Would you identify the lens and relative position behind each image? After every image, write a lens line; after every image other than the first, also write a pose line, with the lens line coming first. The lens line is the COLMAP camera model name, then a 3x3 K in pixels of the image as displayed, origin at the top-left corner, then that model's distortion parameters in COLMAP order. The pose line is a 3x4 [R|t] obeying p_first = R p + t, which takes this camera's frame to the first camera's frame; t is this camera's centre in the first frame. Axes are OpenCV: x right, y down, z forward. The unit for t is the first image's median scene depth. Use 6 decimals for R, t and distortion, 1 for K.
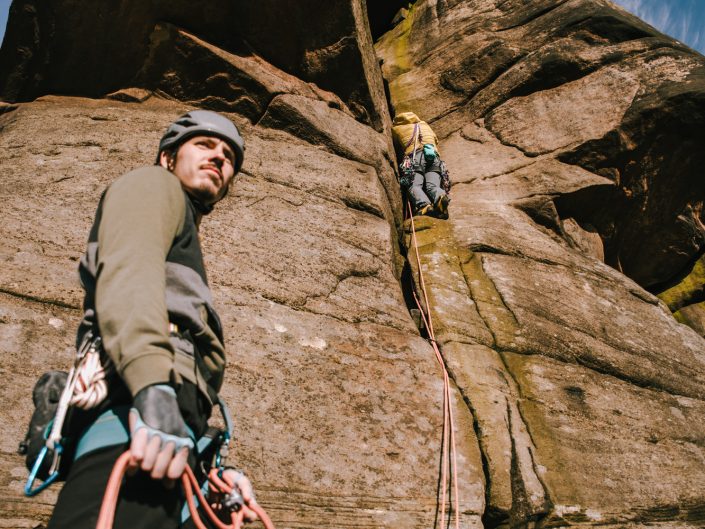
lens RADIAL K [[717.6, 0, 352.5], [0, 717.6, 264.5], [0, 0, 1]] dist [-0.144771, 0.110626]
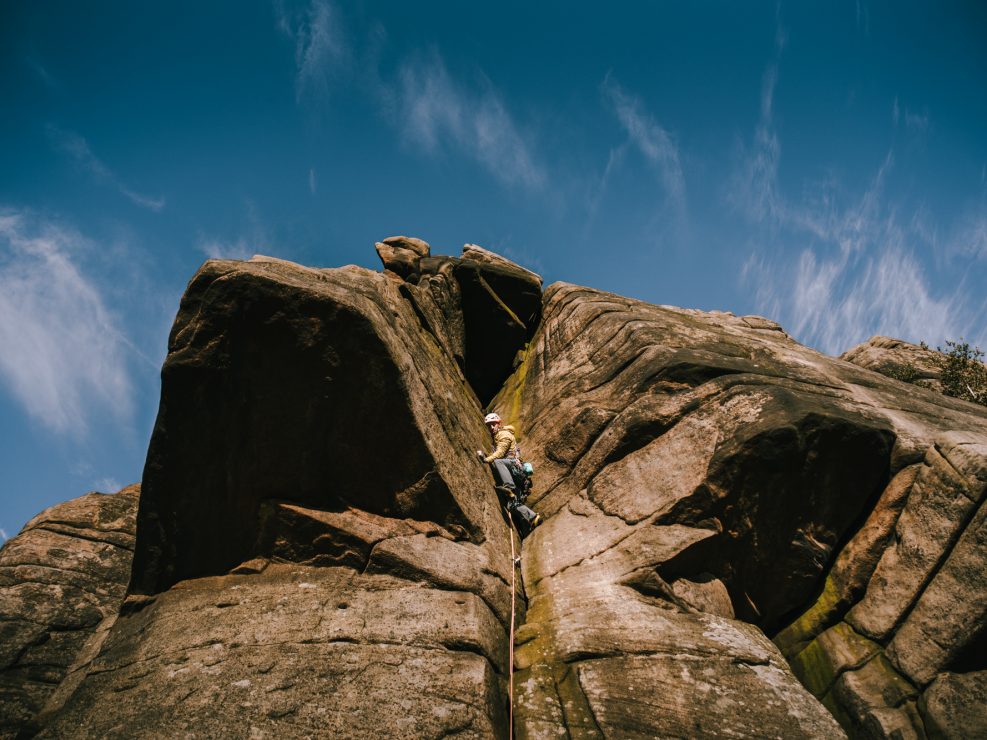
lens RADIAL K [[748.7, 0, 493.5], [0, 748.7, 370.0], [0, 0, 1]] dist [-0.144651, 0.111411]
pose [[0.972807, -0.225768, -0.051717, 0.168757], [0.207235, 0.948151, -0.240965, -0.154920], [0.103438, 0.223695, 0.969155, -0.143924]]
